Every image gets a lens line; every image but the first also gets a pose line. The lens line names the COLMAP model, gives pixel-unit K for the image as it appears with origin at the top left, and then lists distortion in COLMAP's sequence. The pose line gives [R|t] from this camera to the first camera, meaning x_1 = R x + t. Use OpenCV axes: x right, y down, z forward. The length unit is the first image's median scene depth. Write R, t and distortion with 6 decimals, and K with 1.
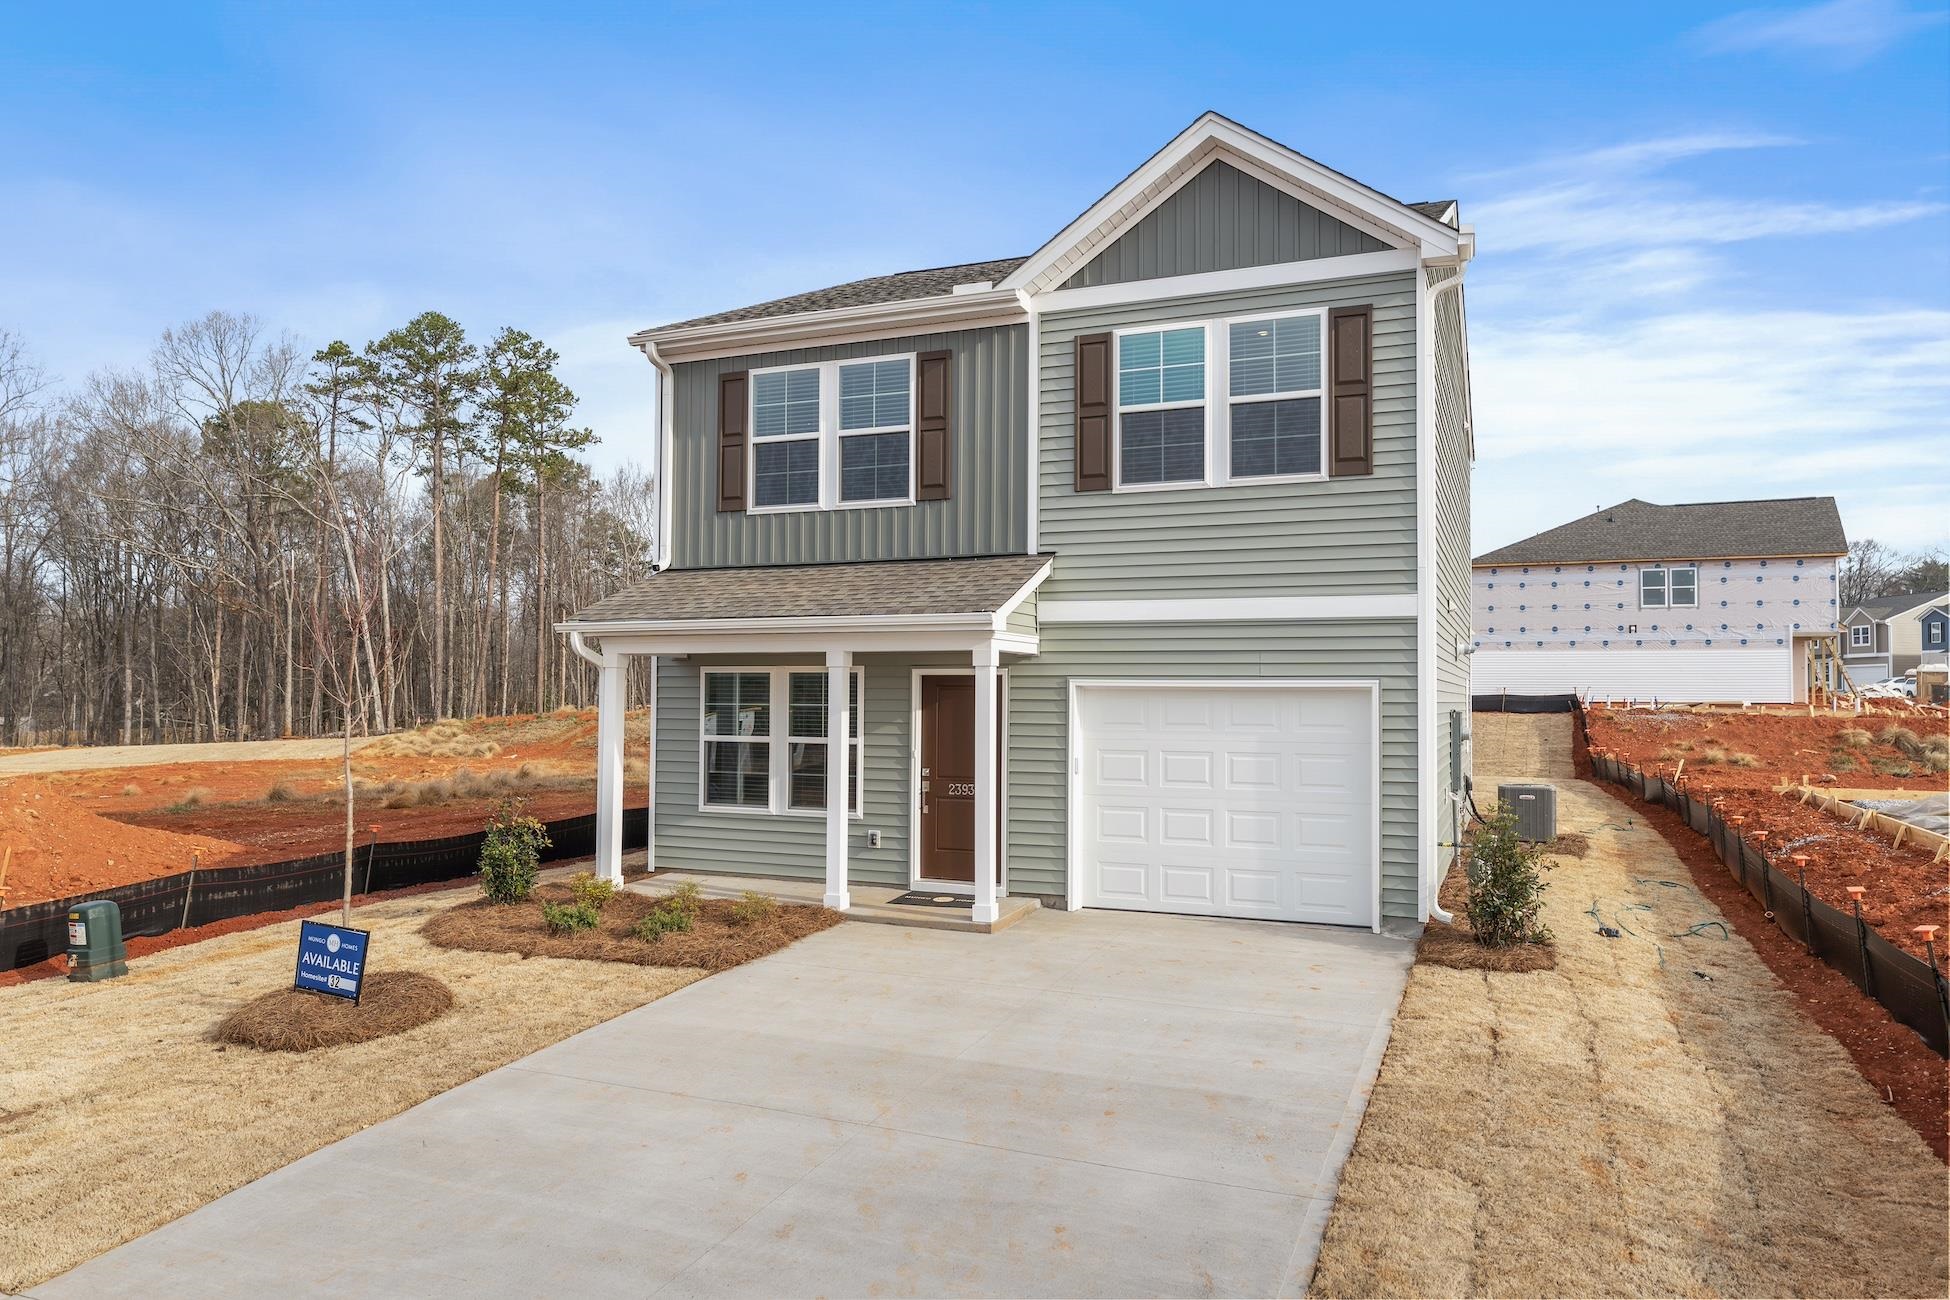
lens RADIAL K [[1286.0, 0, 979.3], [0, 1286.0, 651.1], [0, 0, 1]] dist [0.001541, -0.002616]
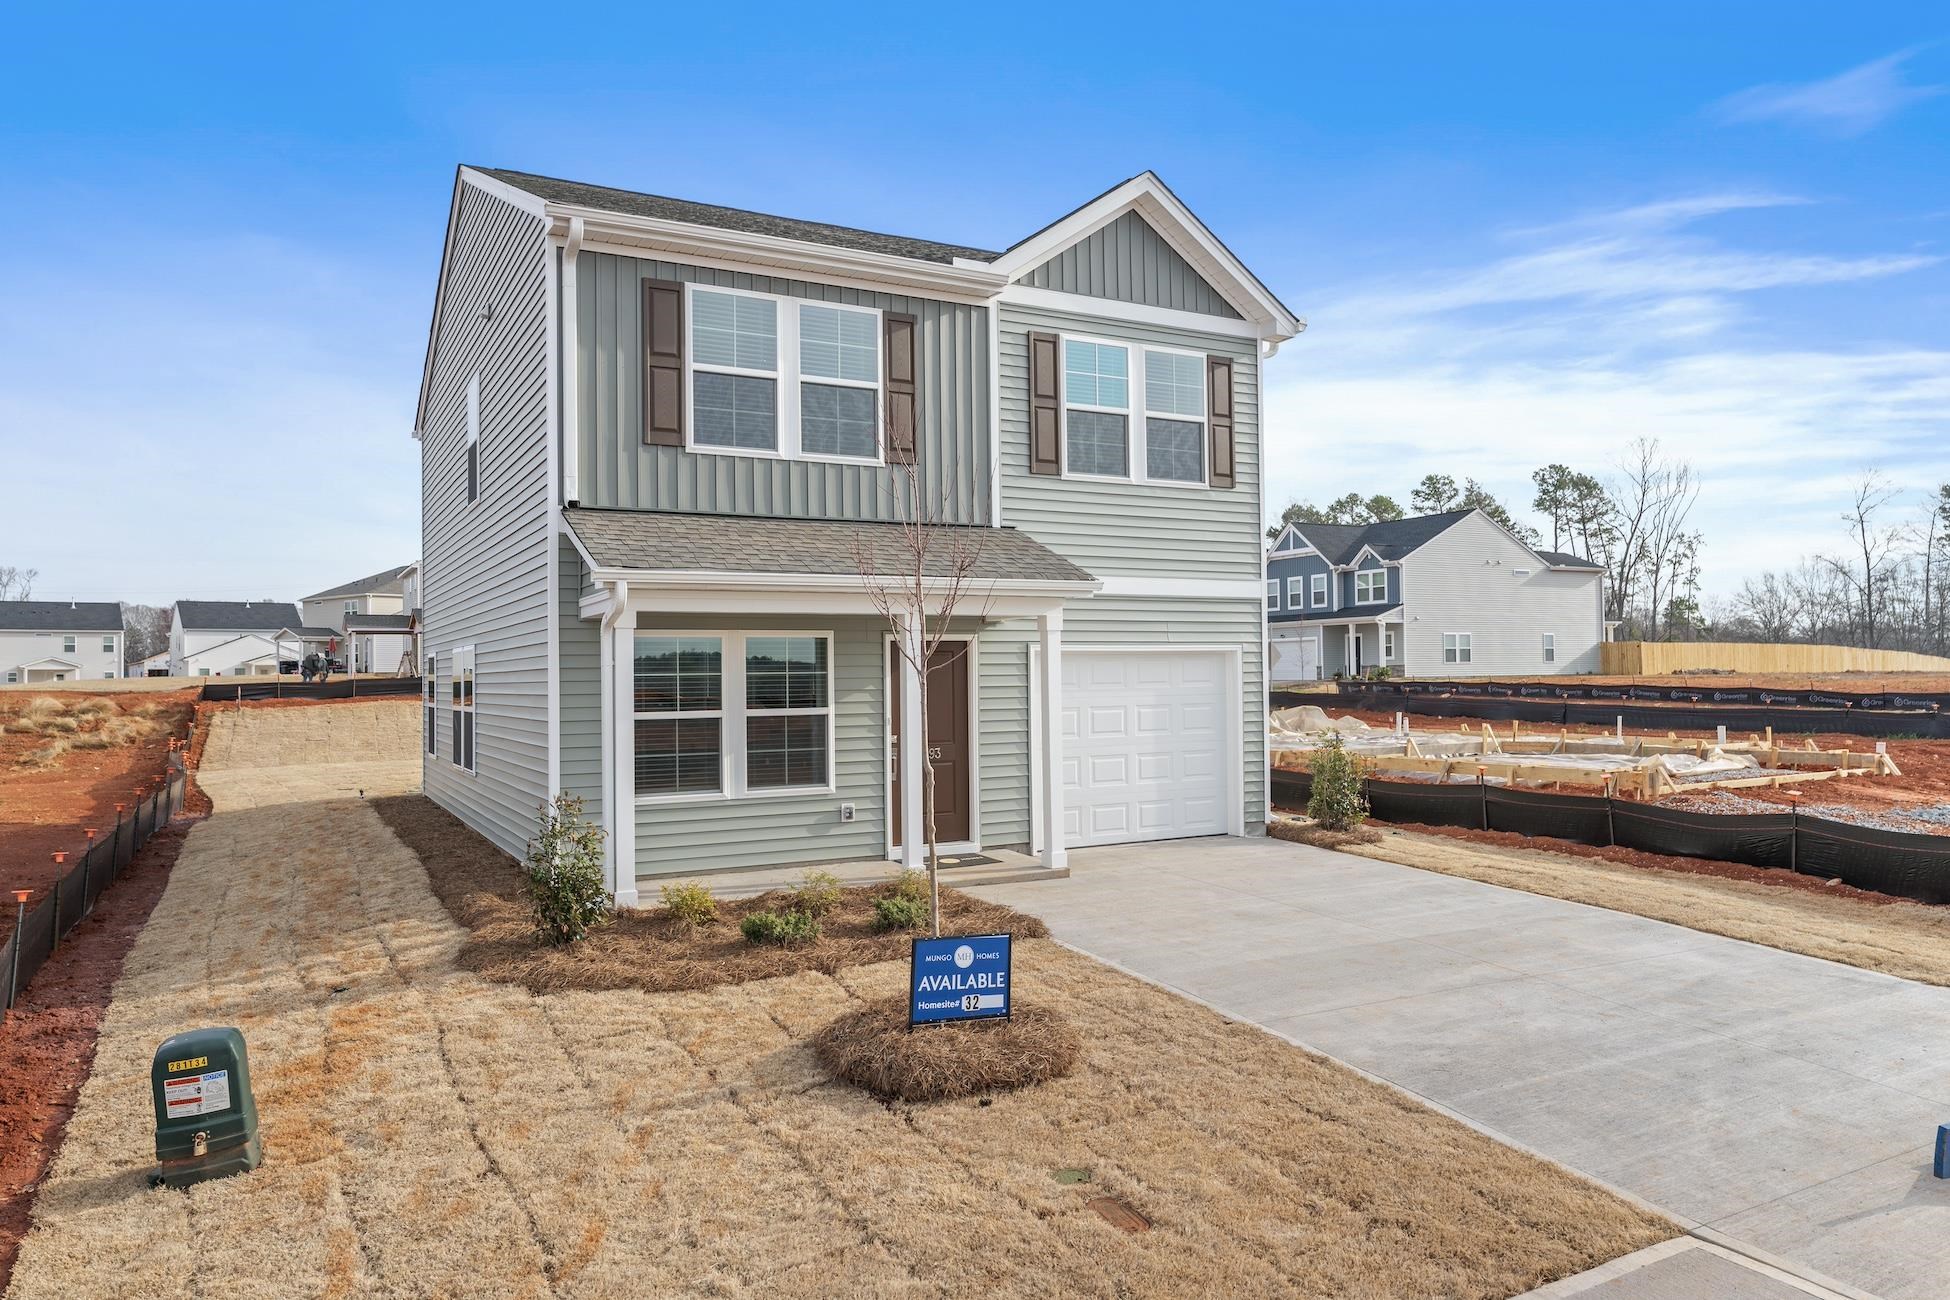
lens RADIAL K [[1286.0, 0, 981.4], [0, 1286.0, 653.5], [0, 0, 1]] dist [0.001541, -0.002616]
pose [[0.626791, -0.000566, 0.779187, -0.790422], [-0.010887, 0.999896, 0.009484, 0.018949], [-0.779111, -0.014428, 0.626720, 0.338767]]
